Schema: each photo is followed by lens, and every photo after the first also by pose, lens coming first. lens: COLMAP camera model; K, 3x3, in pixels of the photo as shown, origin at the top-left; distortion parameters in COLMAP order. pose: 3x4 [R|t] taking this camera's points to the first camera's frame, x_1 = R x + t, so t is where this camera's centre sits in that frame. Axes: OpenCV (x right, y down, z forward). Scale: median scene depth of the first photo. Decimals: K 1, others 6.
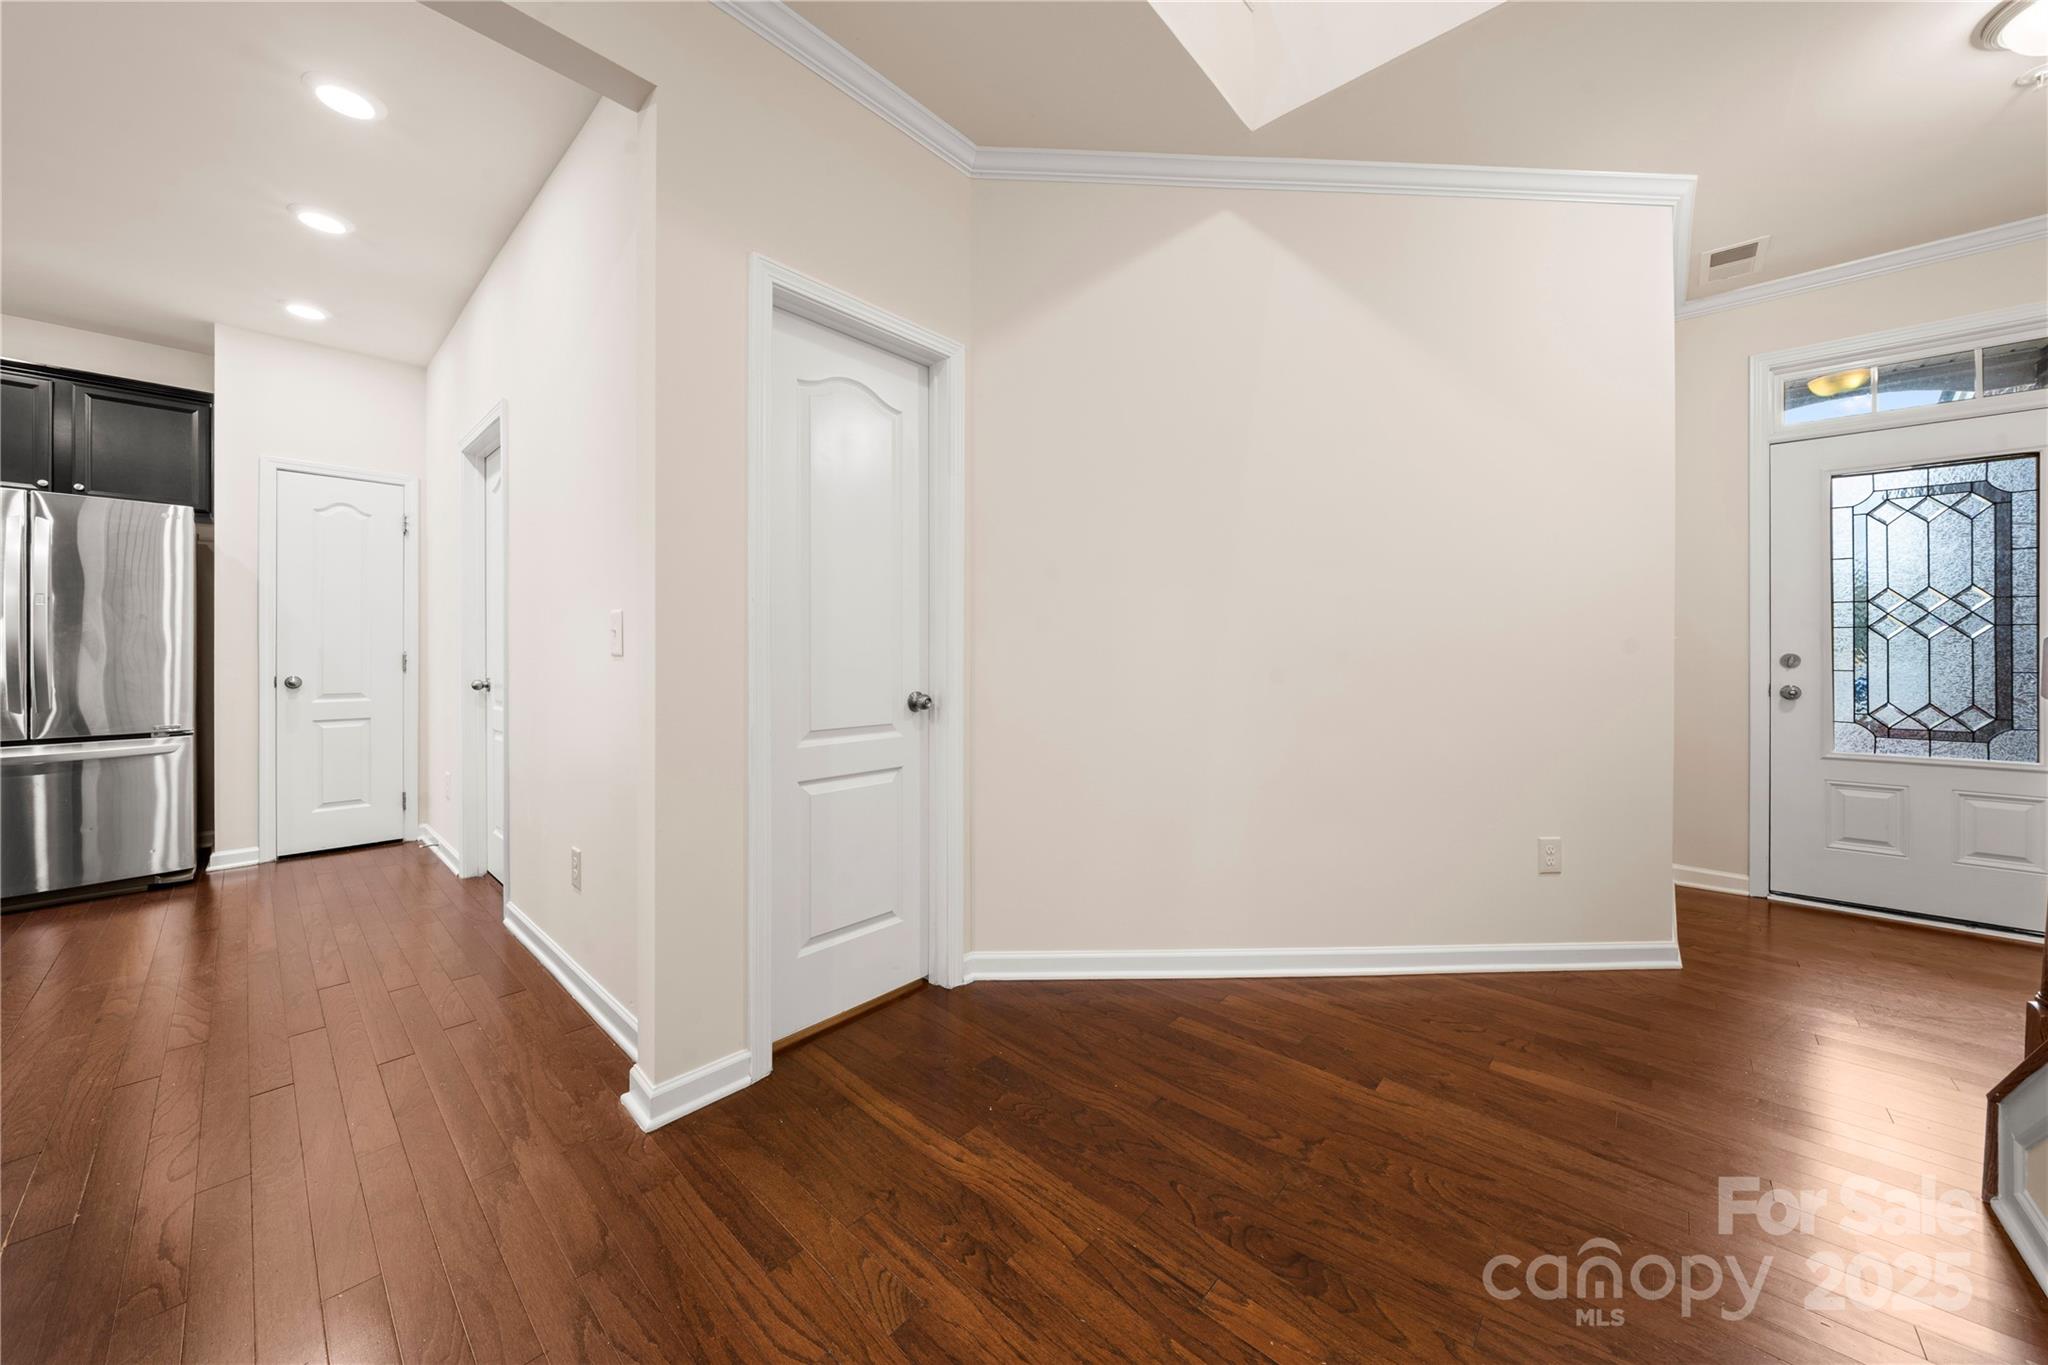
lens RADIAL K [[700.6, 0, 1029.1], [0, 700.6, 650.6], [0, 0, 1]] dist [-0.000986, -0.000056]
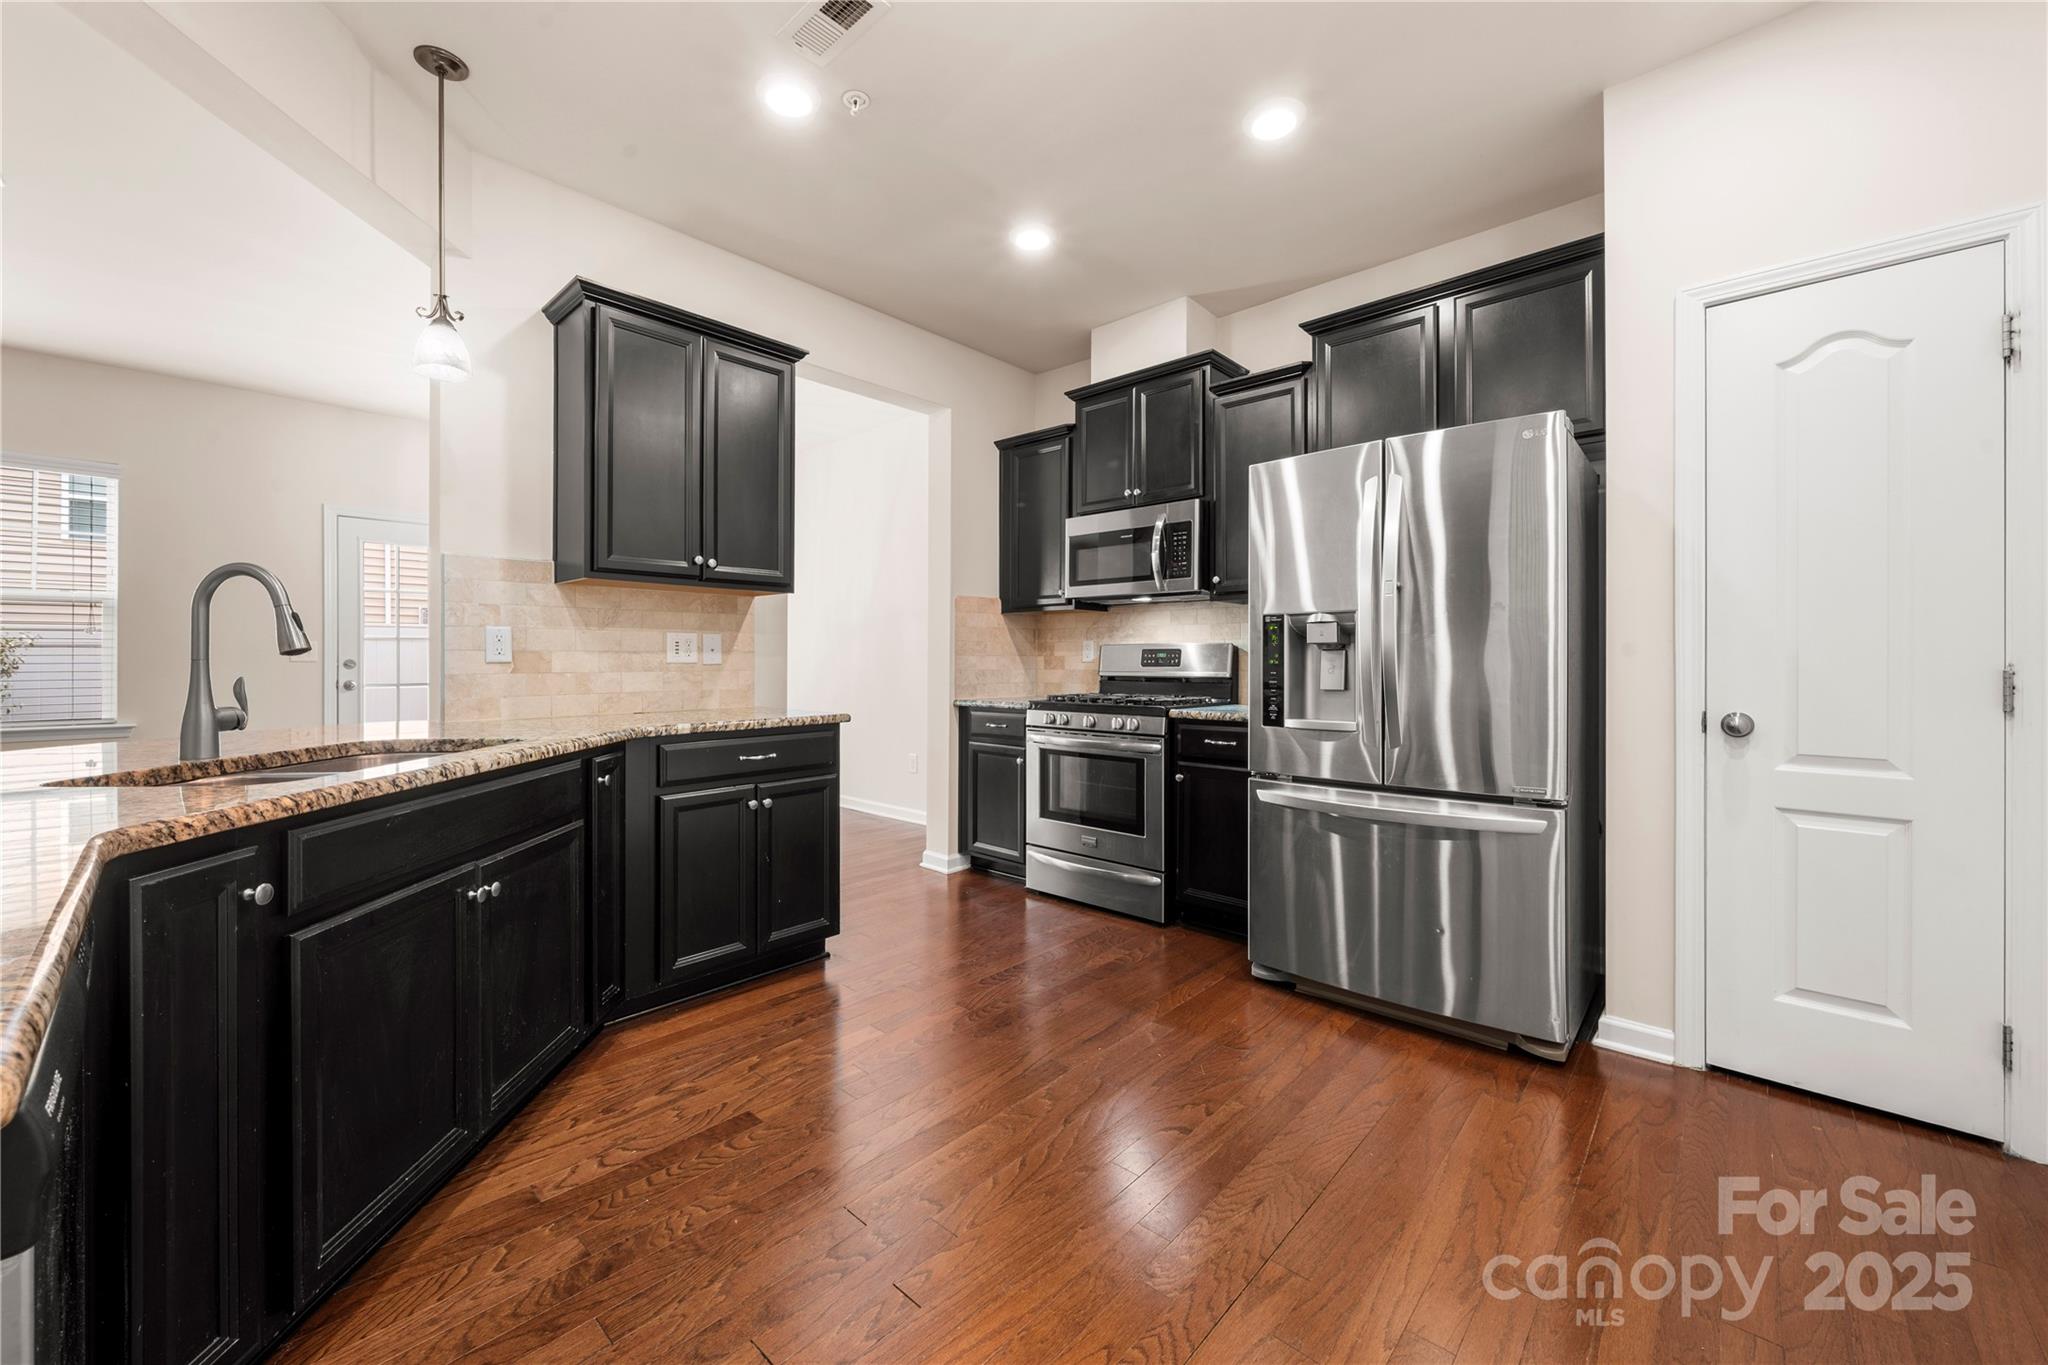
lens RADIAL K [[739.0, 0, 1022.6], [0, 739.0, 653.3], [0, 0, 1]] dist [-0.001535, -0.000192]
pose [[0.027709, -0.006463, -0.999595, -0.586712], [-0.002430, 0.999976, -0.006533, -0.000771], [0.999613, 0.002610, 0.027692, 0.518384]]
